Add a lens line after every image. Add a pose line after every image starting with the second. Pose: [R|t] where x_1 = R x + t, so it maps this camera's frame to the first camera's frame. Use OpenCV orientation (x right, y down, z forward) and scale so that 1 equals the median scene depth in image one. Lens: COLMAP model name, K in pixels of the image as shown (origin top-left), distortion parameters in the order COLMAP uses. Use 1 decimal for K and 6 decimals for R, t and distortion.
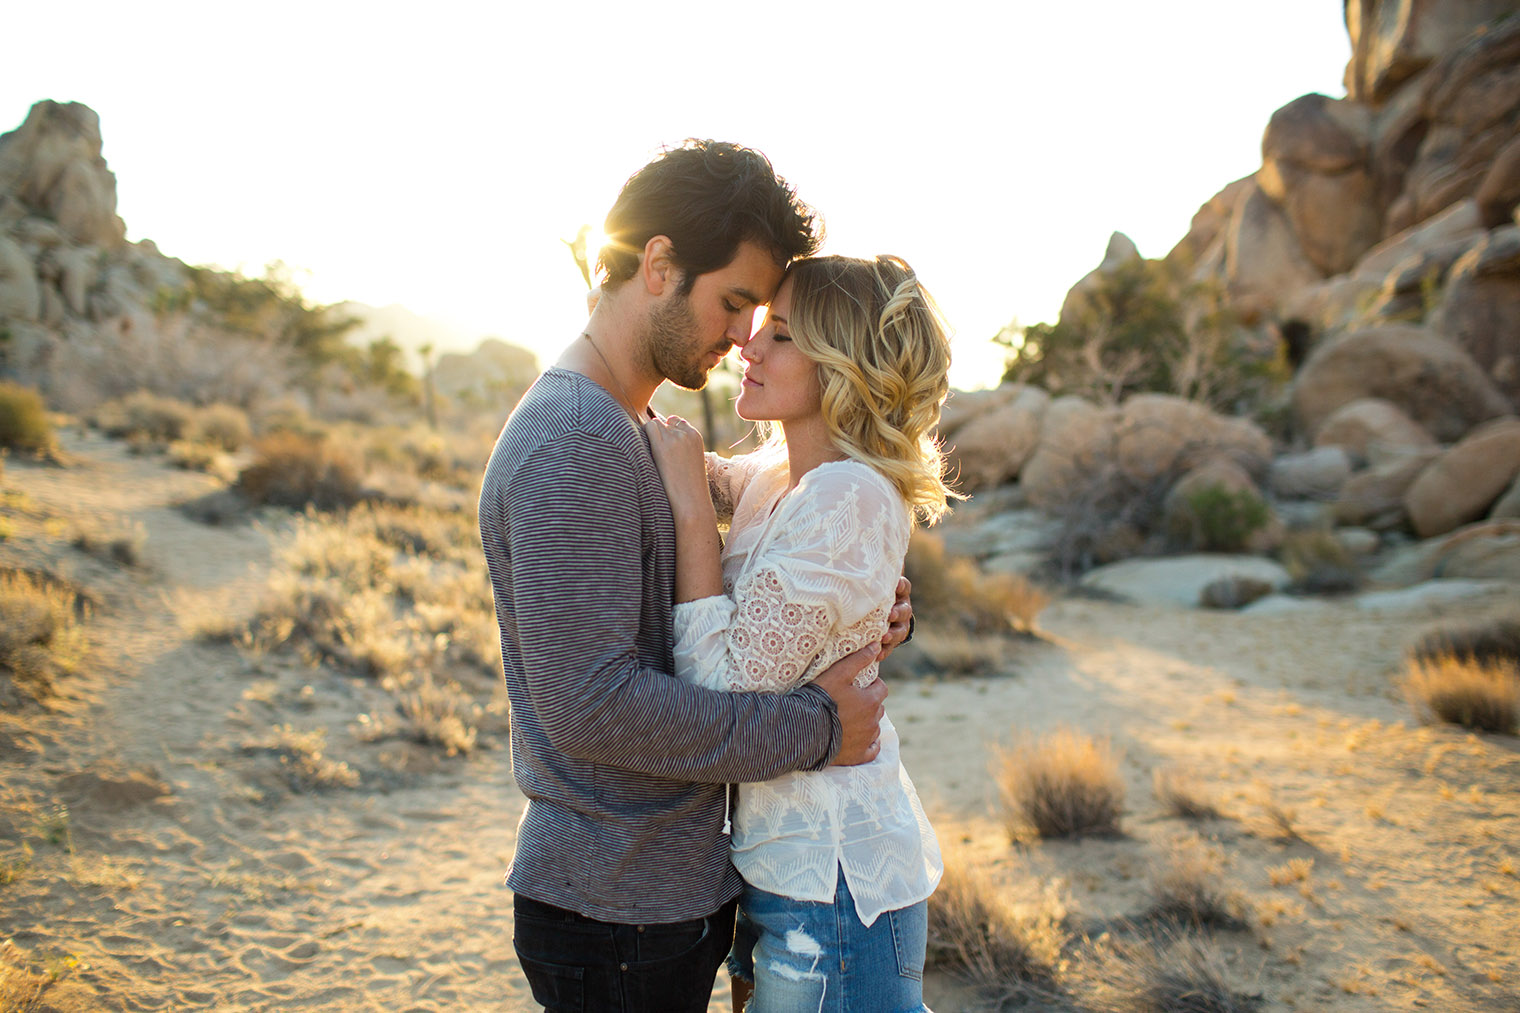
lens RADIAL K [[1456.1, 0, 755.2], [0, 1456.1, 497.5], [0, 0, 1]] dist [-0.090760, 0.100214]
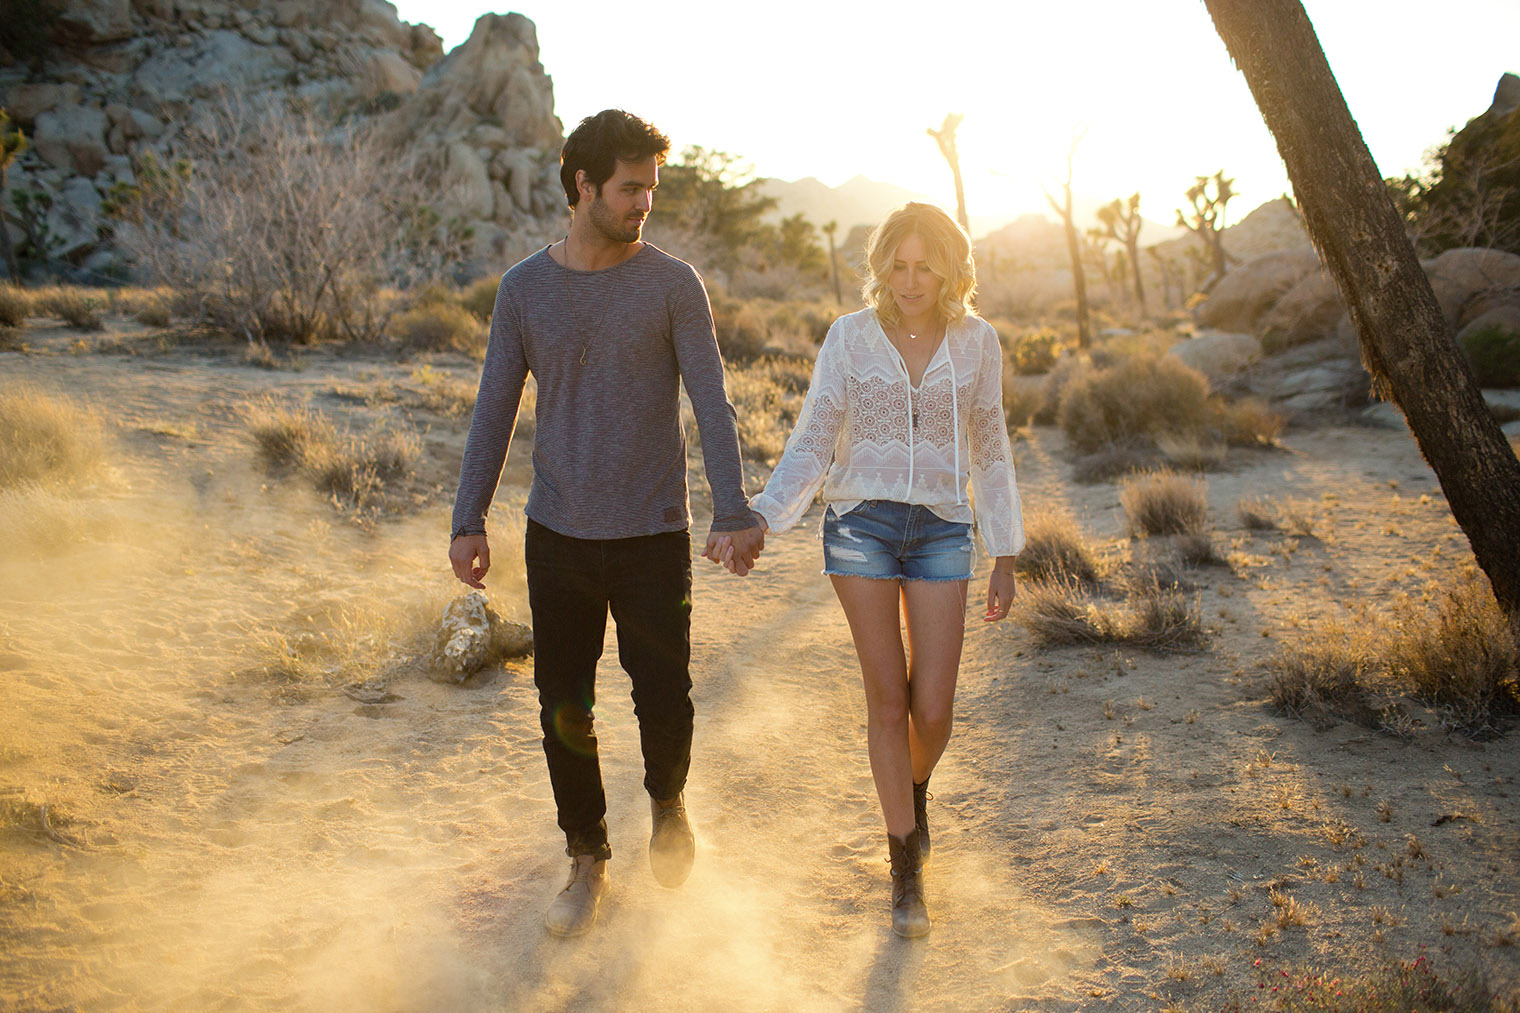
lens RADIAL K [[1456.1, 0, 755.2], [0, 1456.1, 497.5], [0, 0, 1]] dist [-0.090760, 0.100214]
pose [[0.959871, 0.002434, -0.280431, 0.024320], [0.022453, 0.996085, 0.085497, 0.004691], [0.279541, -0.088362, 0.956059, -0.072202]]
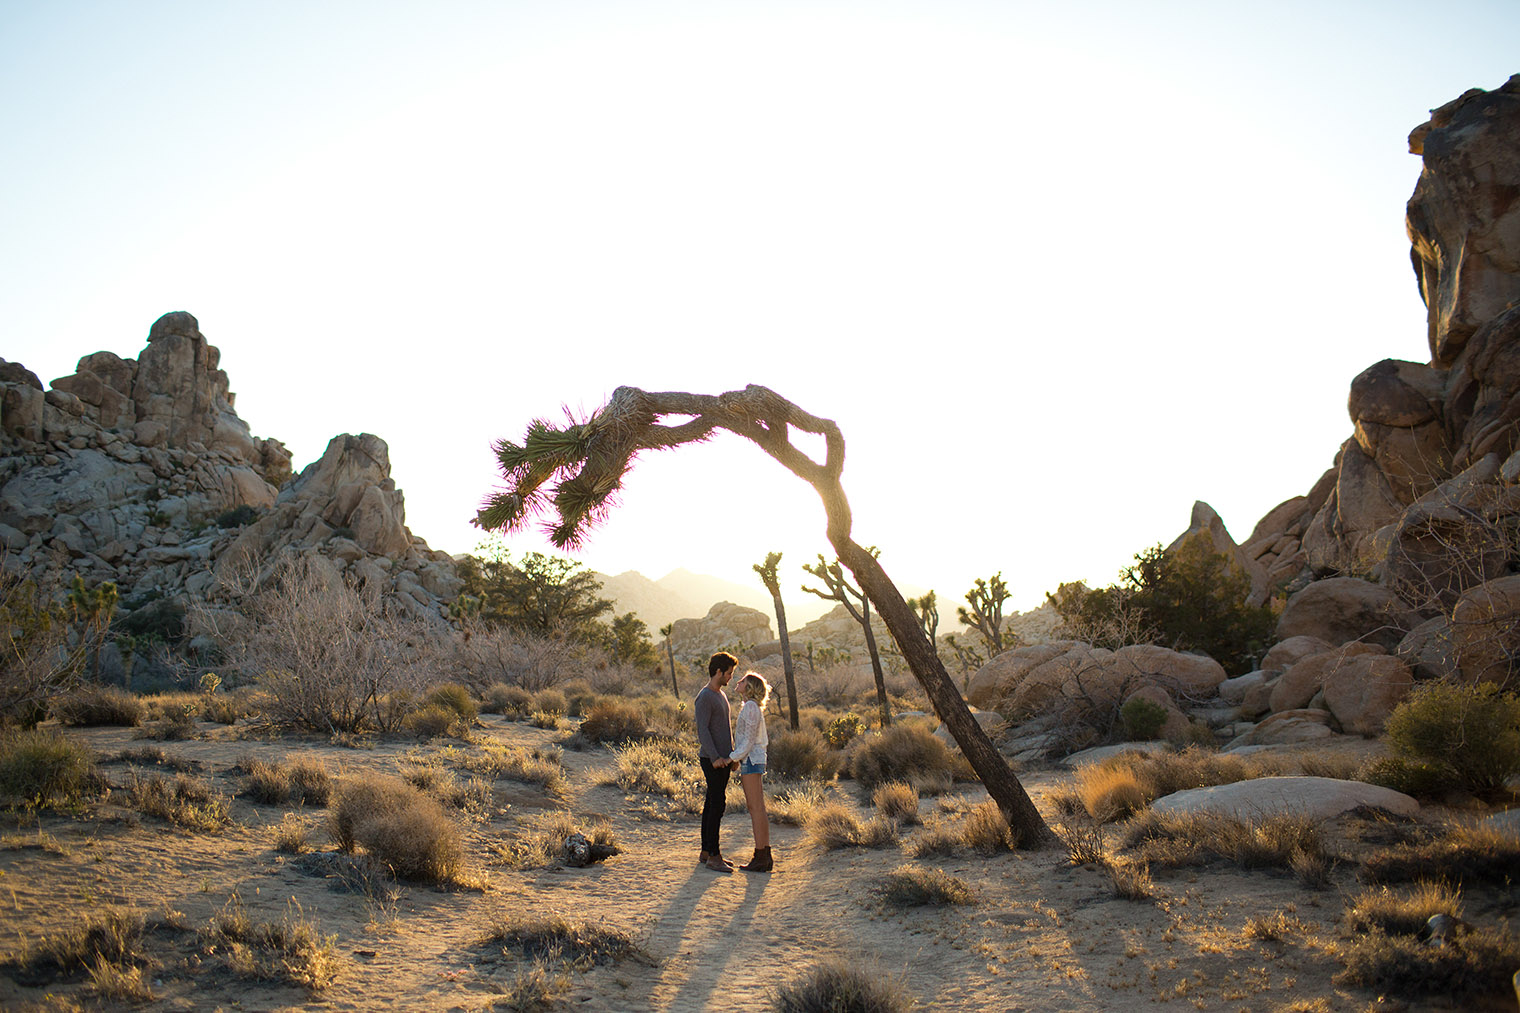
lens RADIAL K [[1456.1, 0, 755.2], [0, 1456.1, 497.5], [0, 0, 1]] dist [-0.090760, 0.100214]
pose [[0.985087, -0.081131, -0.151730, 0.046230], [0.053738, 0.982810, -0.176624, 0.009851], [0.163452, 0.165836, 0.972513, -0.227228]]
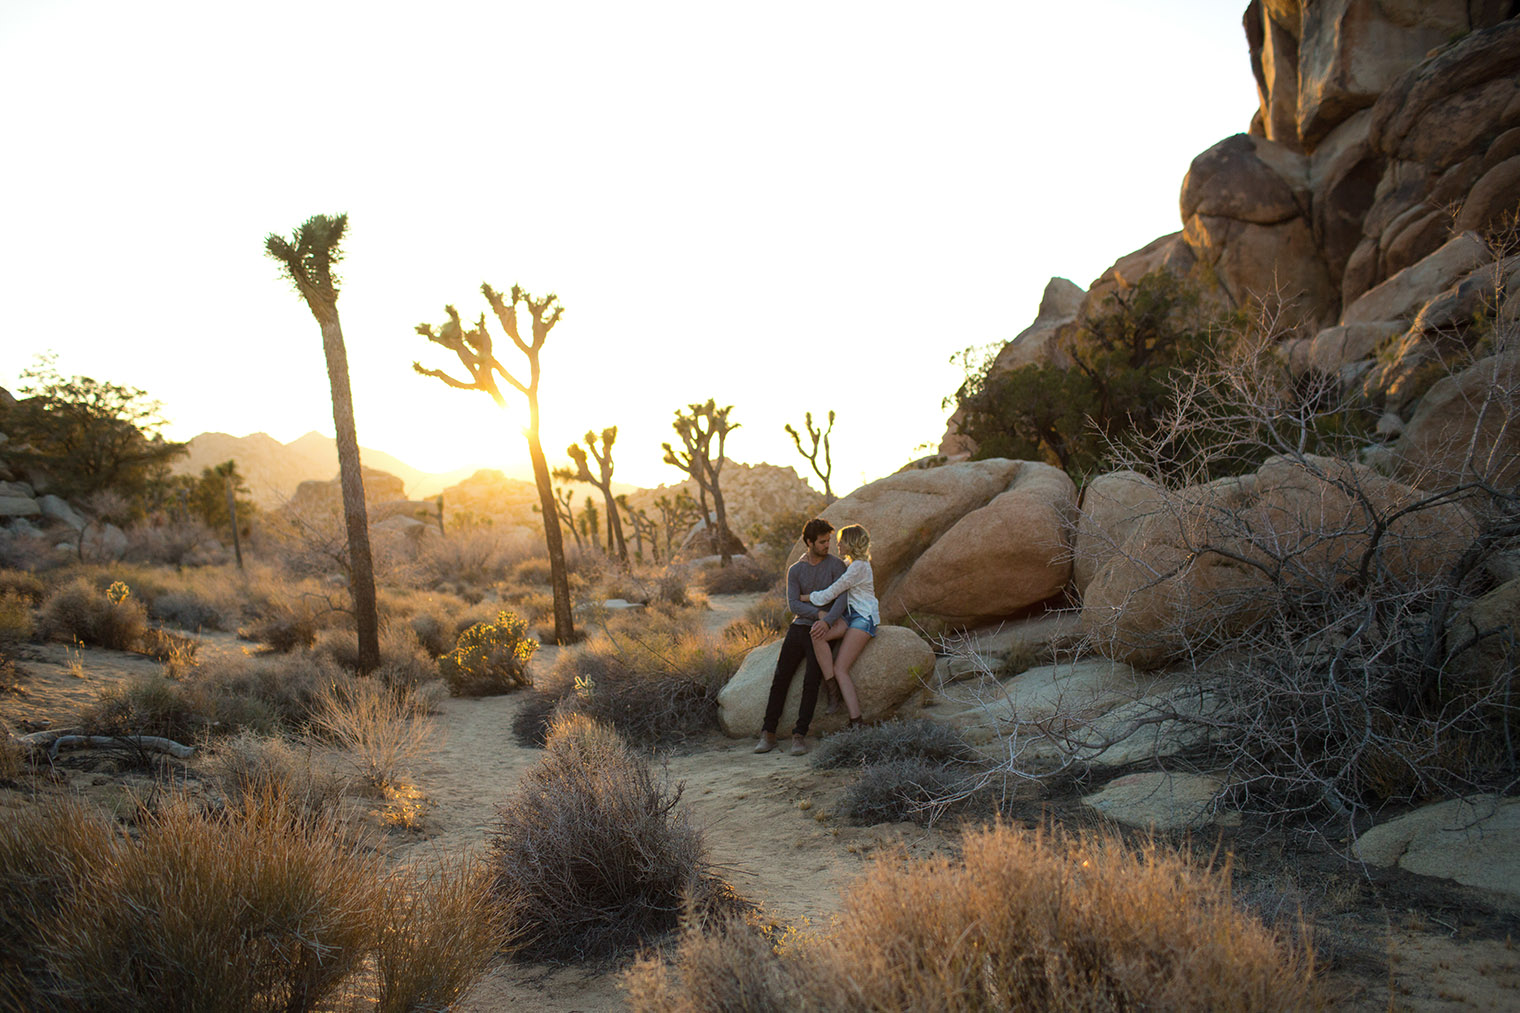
lens RADIAL K [[1456.1, 0, 755.2], [0, 1456.1, 497.5], [0, 0, 1]] dist [-0.090760, 0.100214]
pose [[0.995313, -0.043545, 0.086349, 0.004342], [0.050223, 0.995786, -0.076735, -0.007385], [-0.082643, 0.080712, 0.993305, 0.163990]]
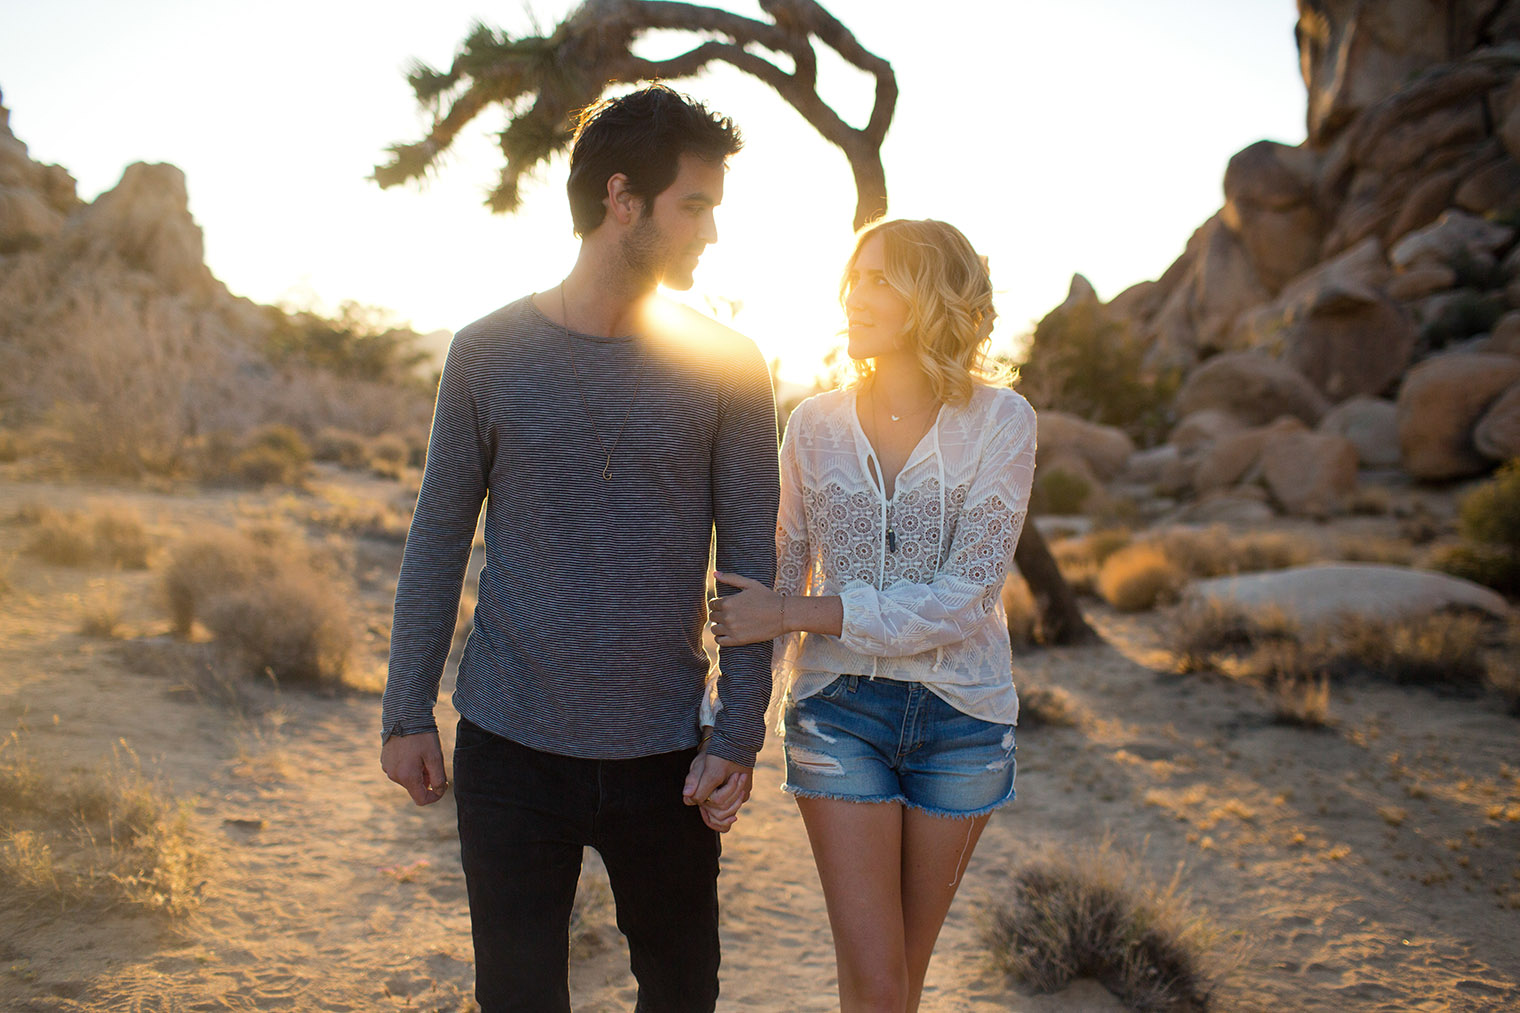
lens RADIAL K [[1456.1, 0, 755.2], [0, 1456.1, 497.5], [0, 0, 1]] dist [-0.090760, 0.100214]
pose [[0.999211, -0.023935, -0.031687, 0.011760], [0.023554, 0.999646, -0.012343, 0.009152], [0.031971, 0.011587, 0.999422, -0.163865]]
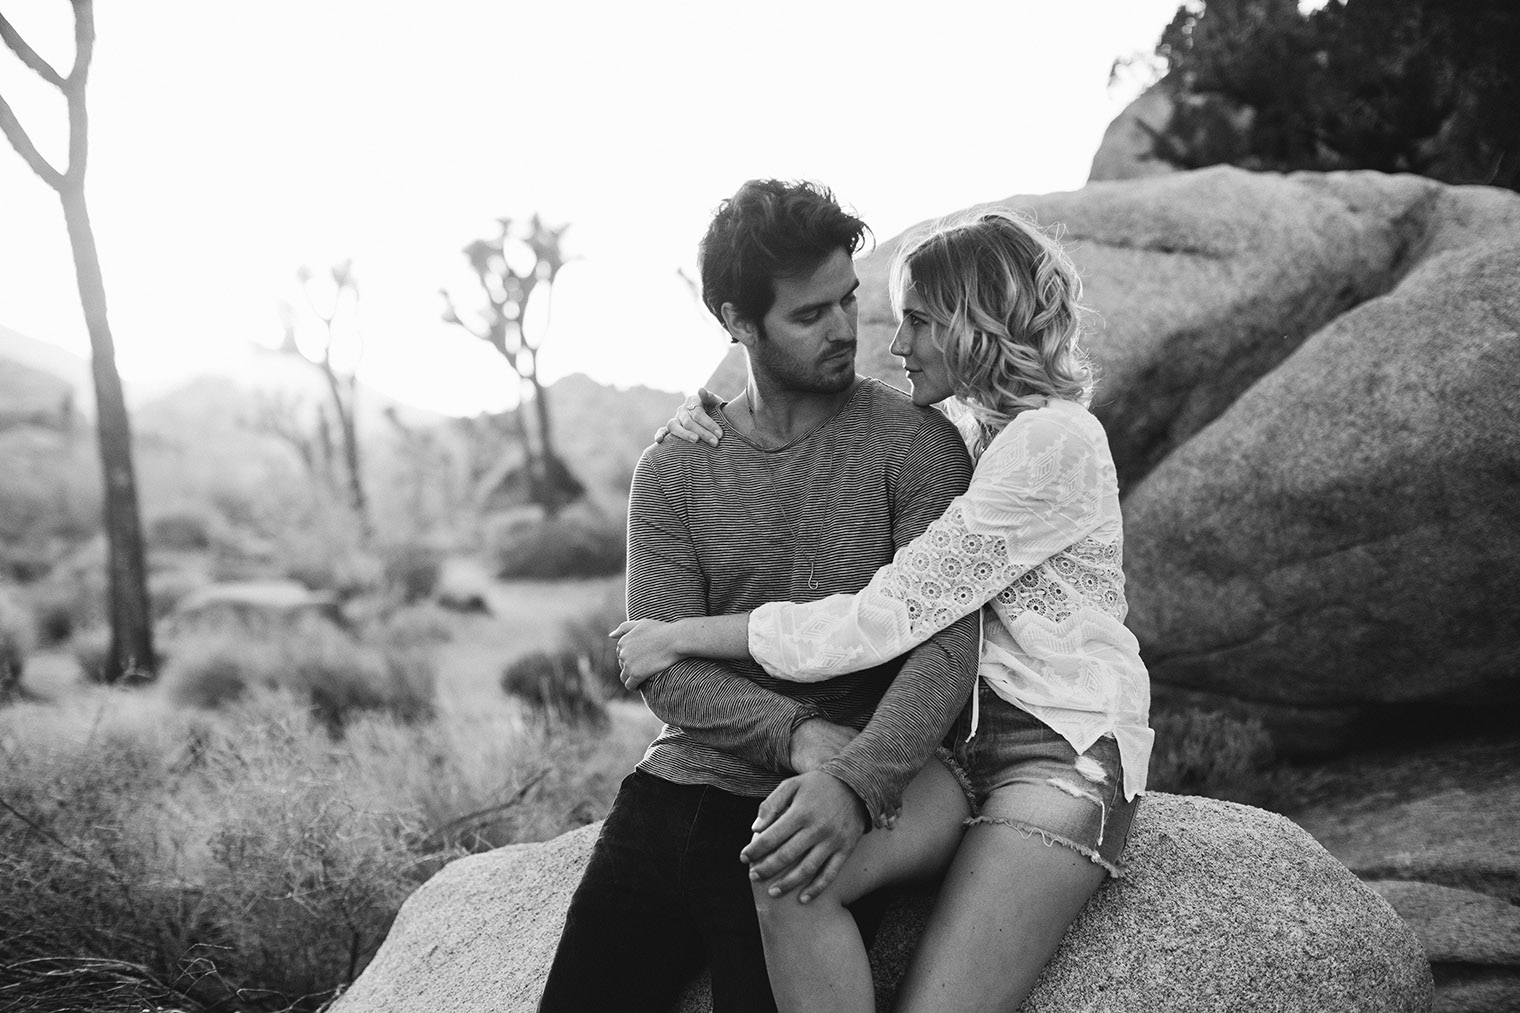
lens RADIAL K [[2197.4, 0, 760.0], [0, 2197.4, 506.5], [0, 0, 1]] dist [-0.207207, 0.428732]
pose [[0.989357, -0.006745, 0.145351, 0.023484], [0.013353, 0.998918, -0.044537, -0.009416], [-0.144894, 0.046004, 0.988377, 0.329890]]
